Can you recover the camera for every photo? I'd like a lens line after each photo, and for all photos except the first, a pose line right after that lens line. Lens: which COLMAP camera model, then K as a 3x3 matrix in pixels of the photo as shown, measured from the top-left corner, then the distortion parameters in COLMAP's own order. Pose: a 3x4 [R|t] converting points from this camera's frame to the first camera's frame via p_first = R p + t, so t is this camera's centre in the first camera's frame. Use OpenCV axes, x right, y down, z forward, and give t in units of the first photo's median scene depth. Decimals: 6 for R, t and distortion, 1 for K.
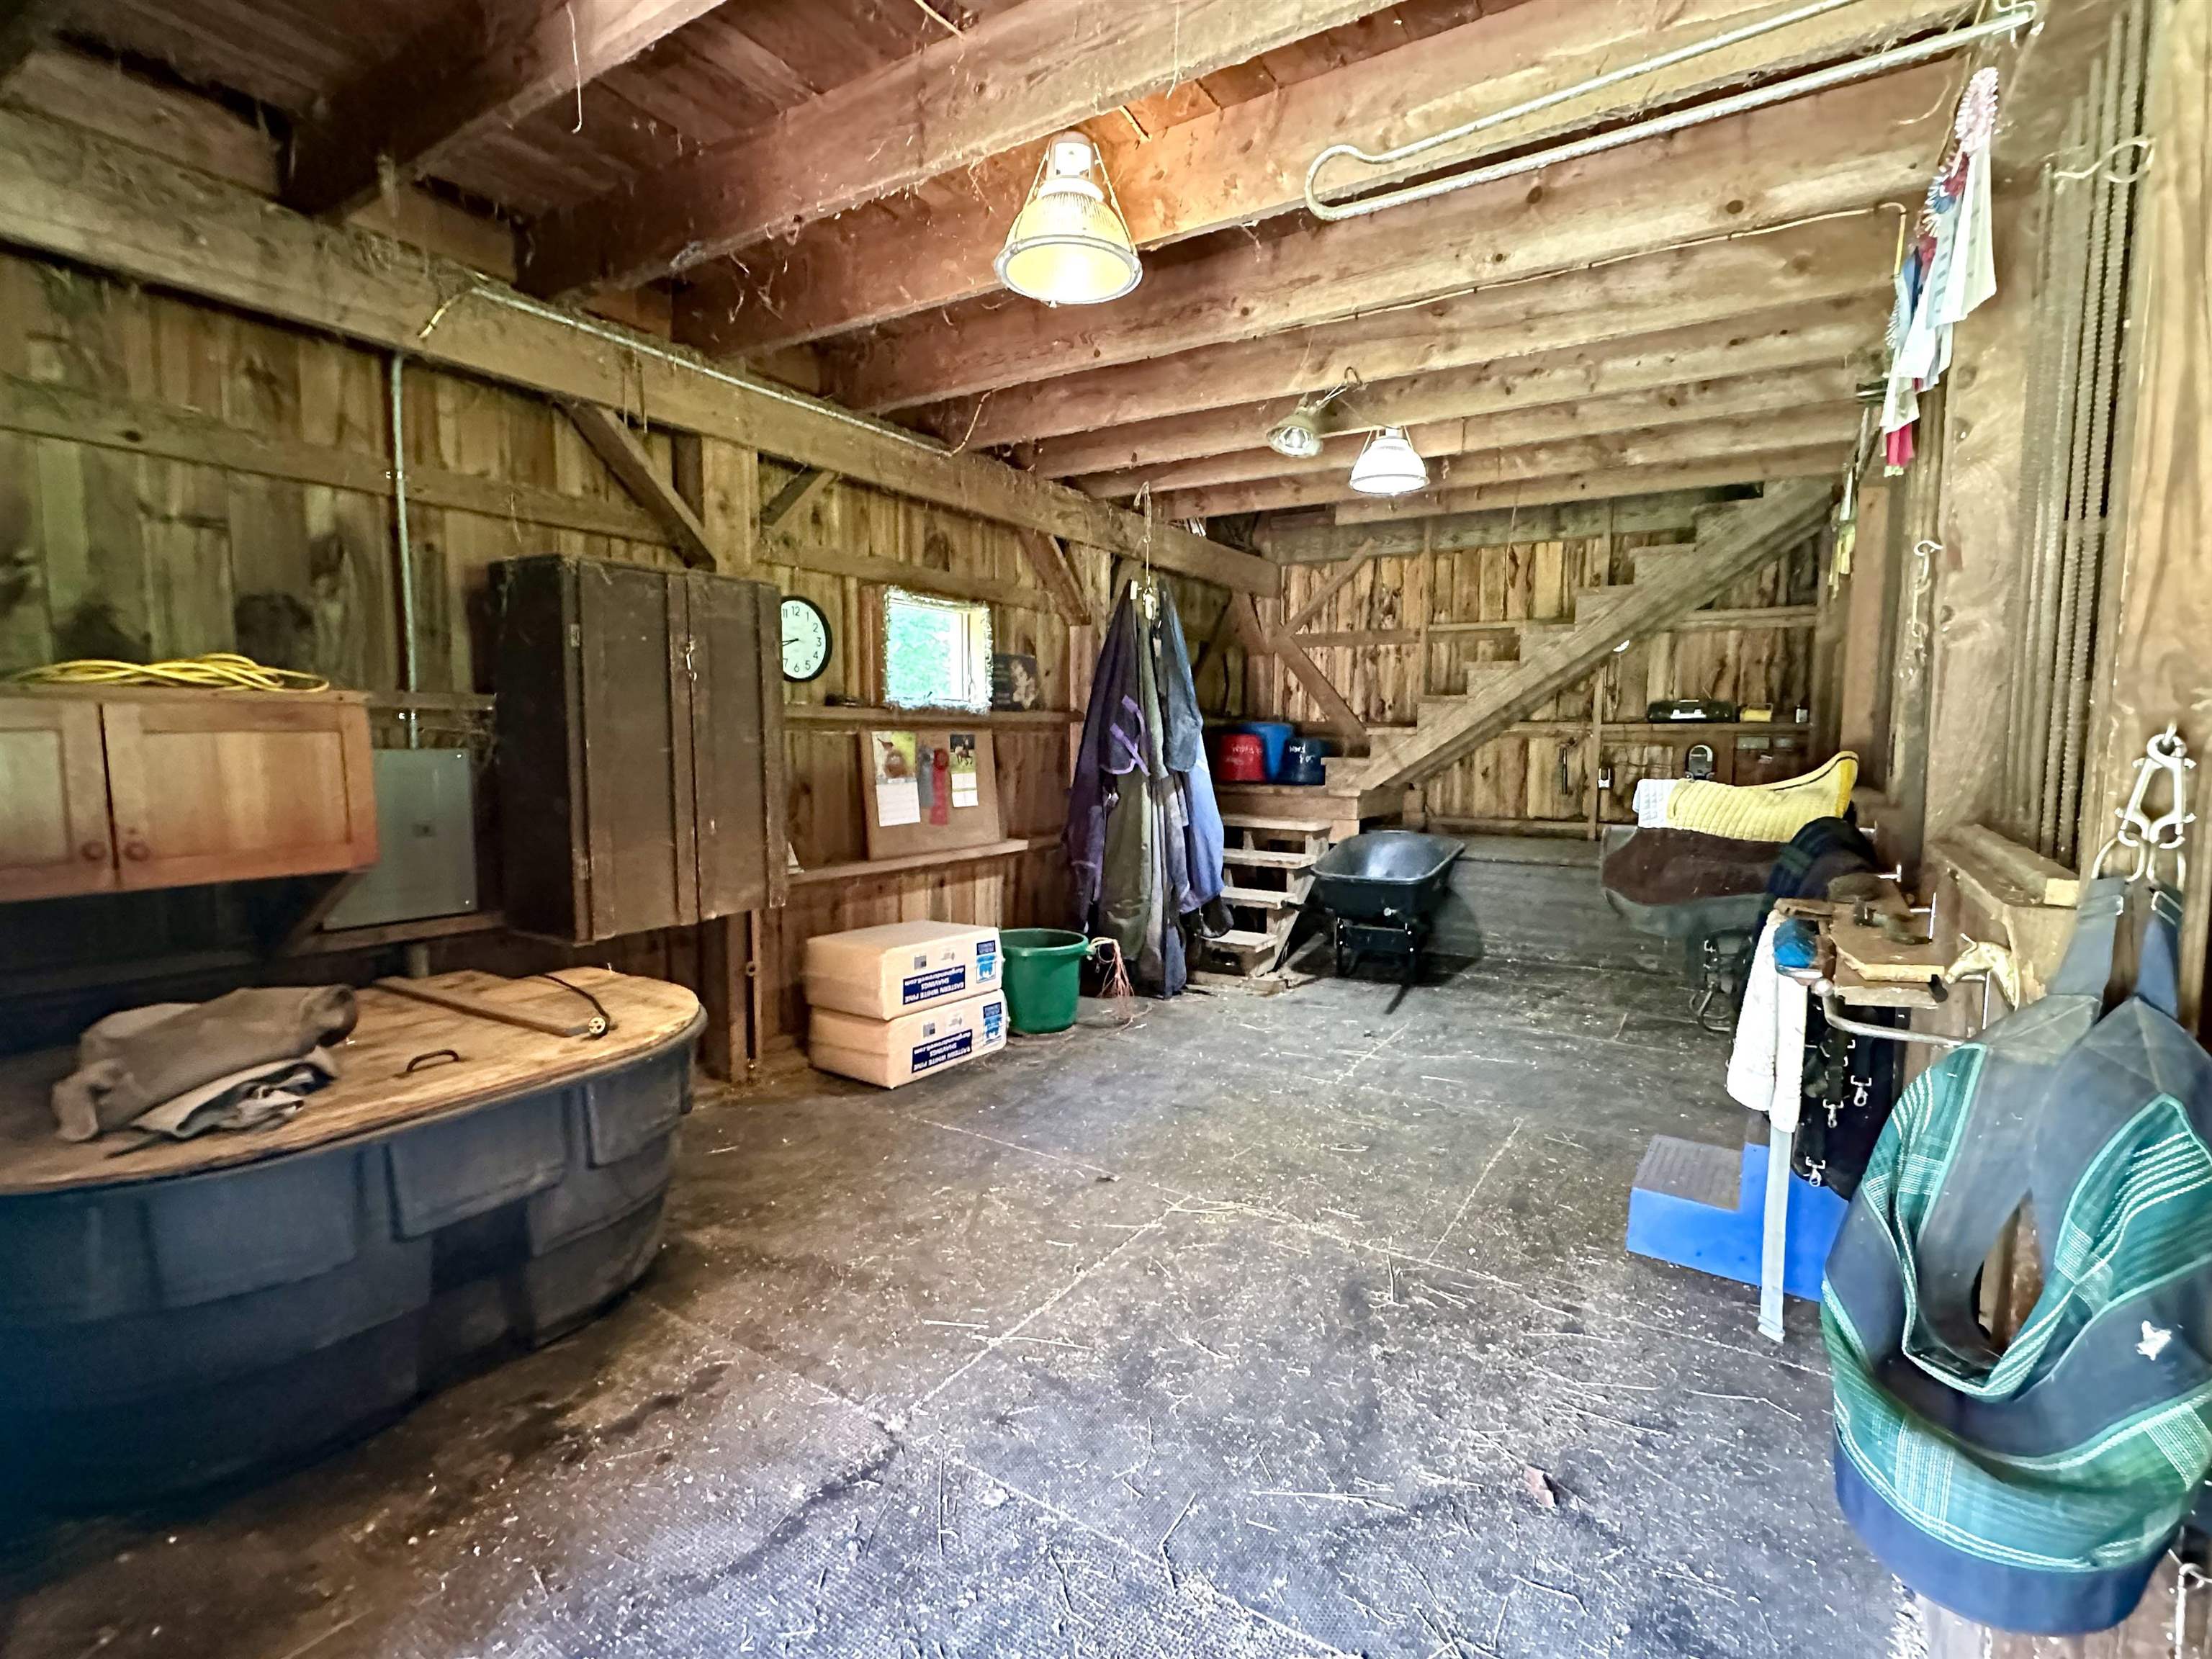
lens RADIAL K [[1030.3, 0, 1101.5], [0, 1030.3, 828.5], [0, 0, 1]] dist [-0.004130, 0.000364]
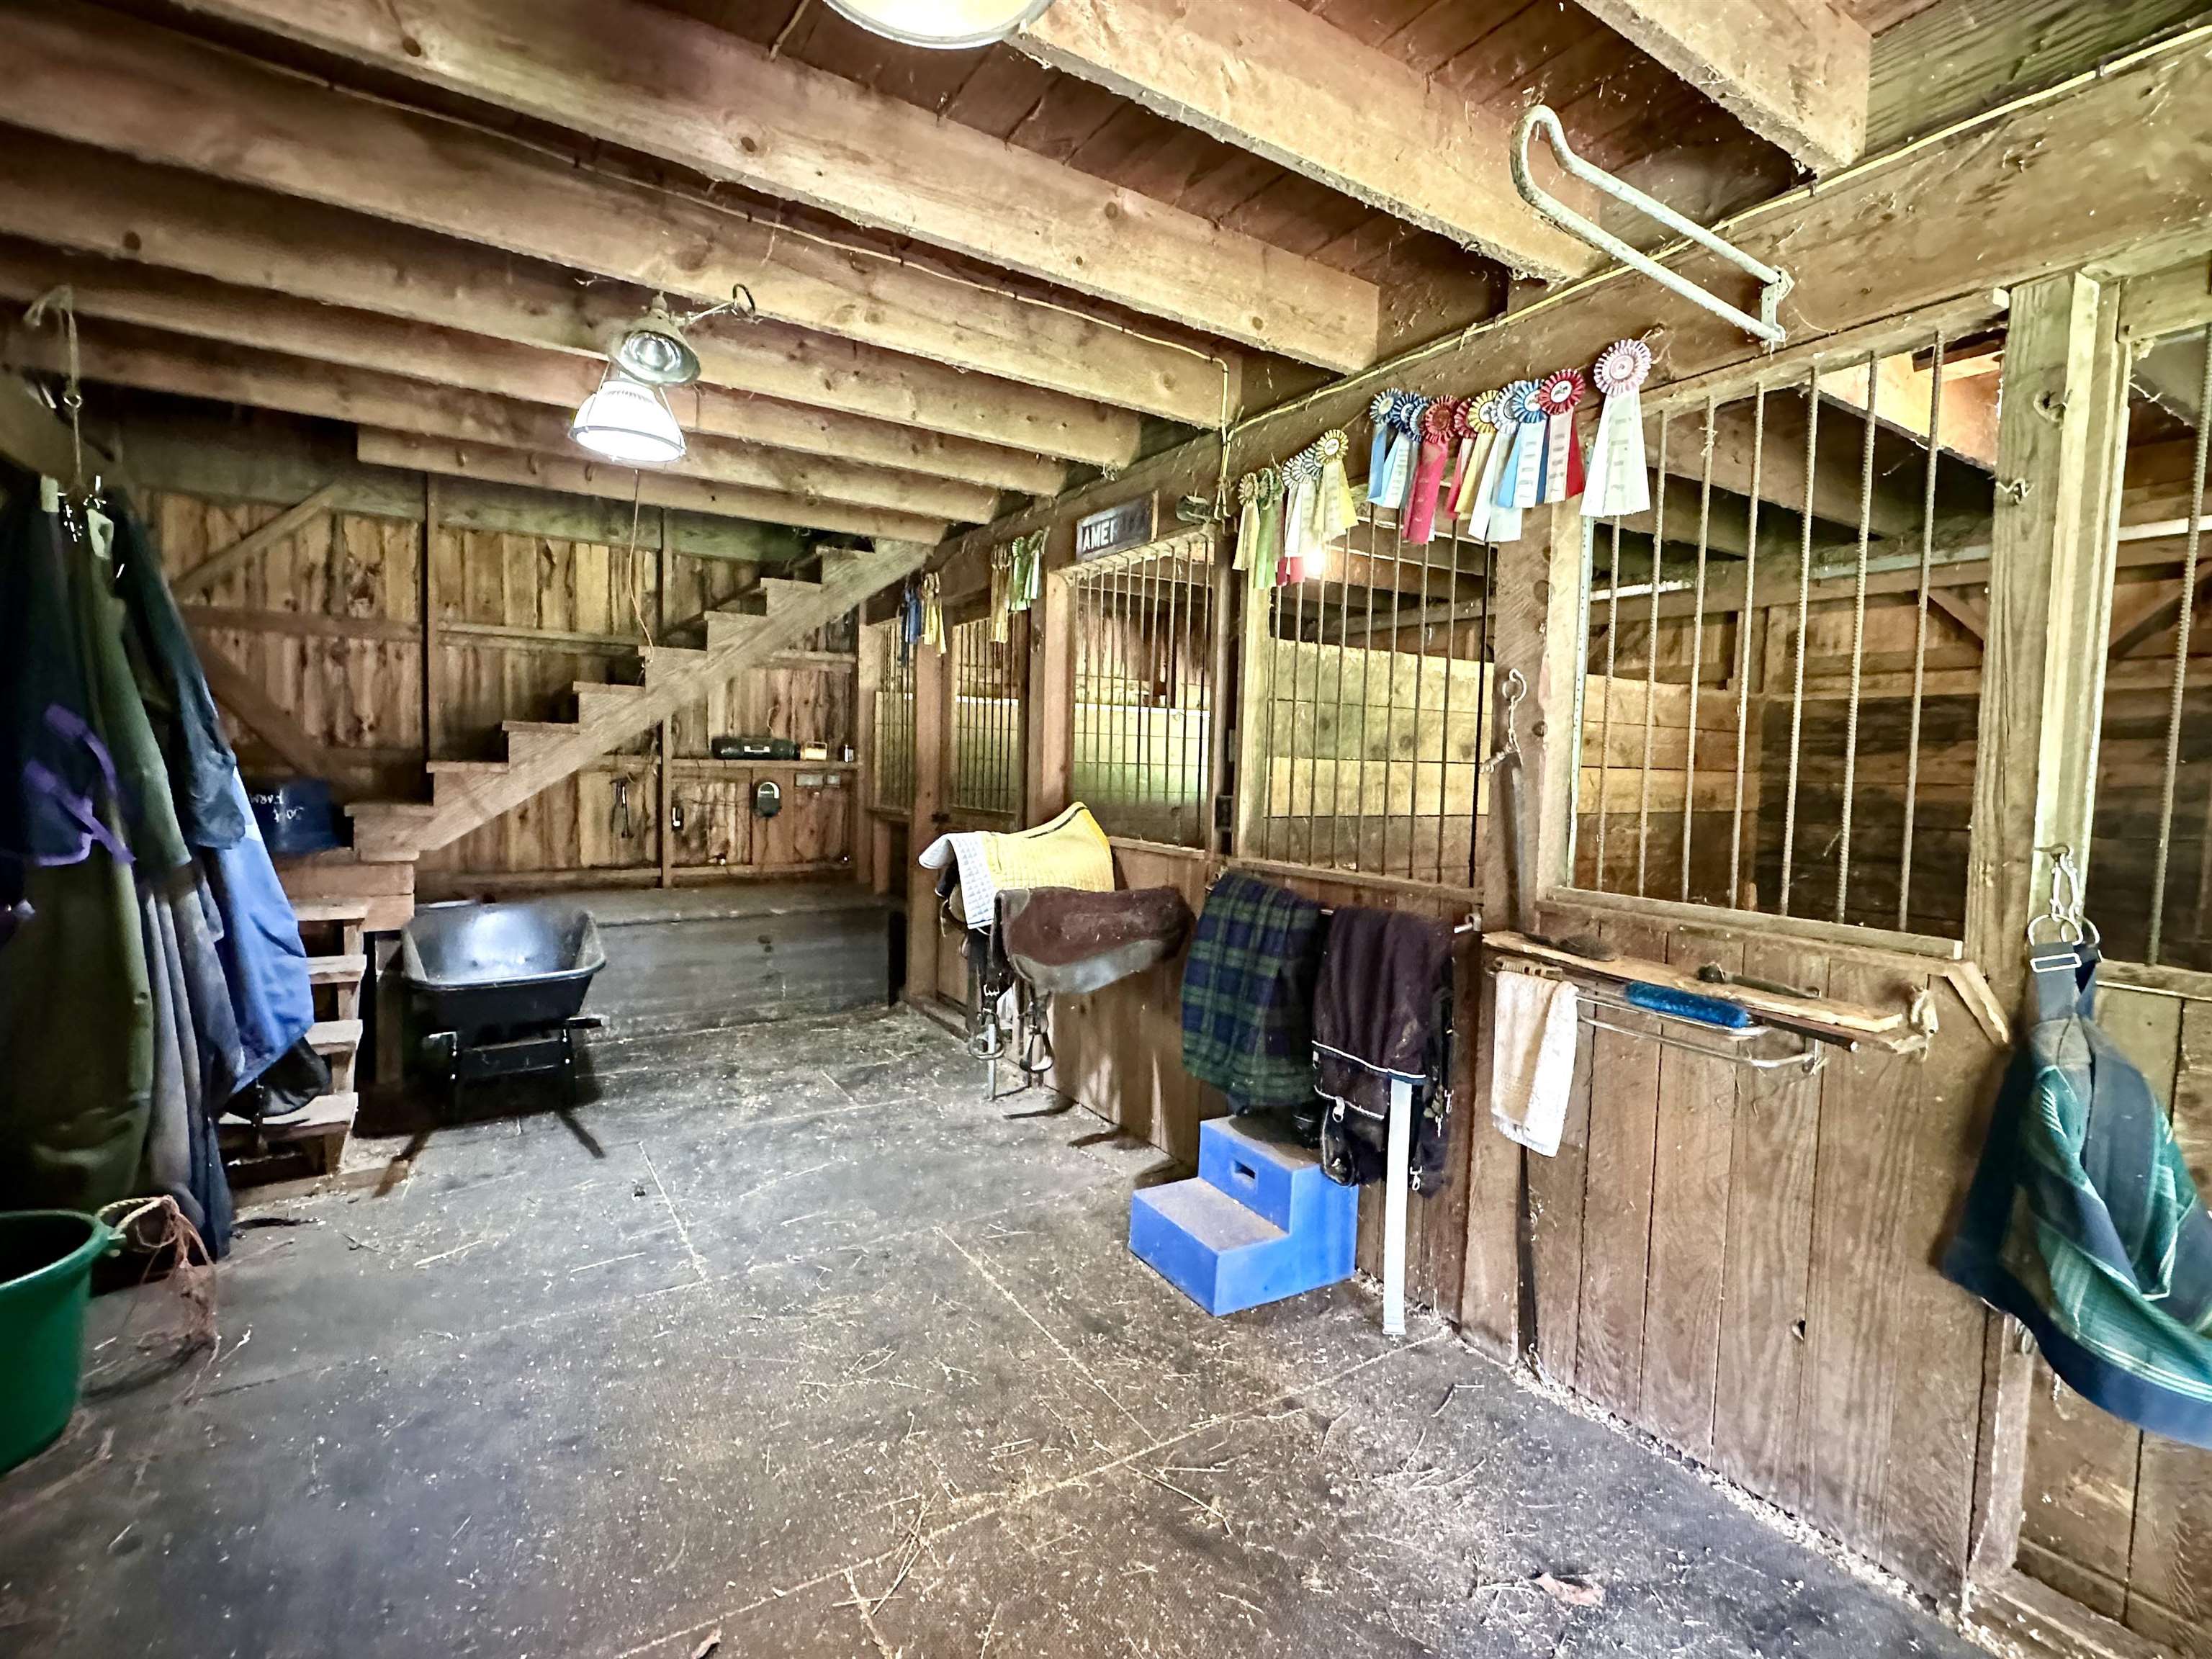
lens RADIAL K [[1030.3, 0, 1104.2], [0, 1030.3, 830.6], [0, 0, 1]] dist [-0.004130, 0.000364]
pose [[0.419327, -0.053148, 0.906278, -0.190025], [0.059239, 0.997759, 0.031103, -0.046642], [-0.905900, 0.040645, 0.421536, 0.290987]]
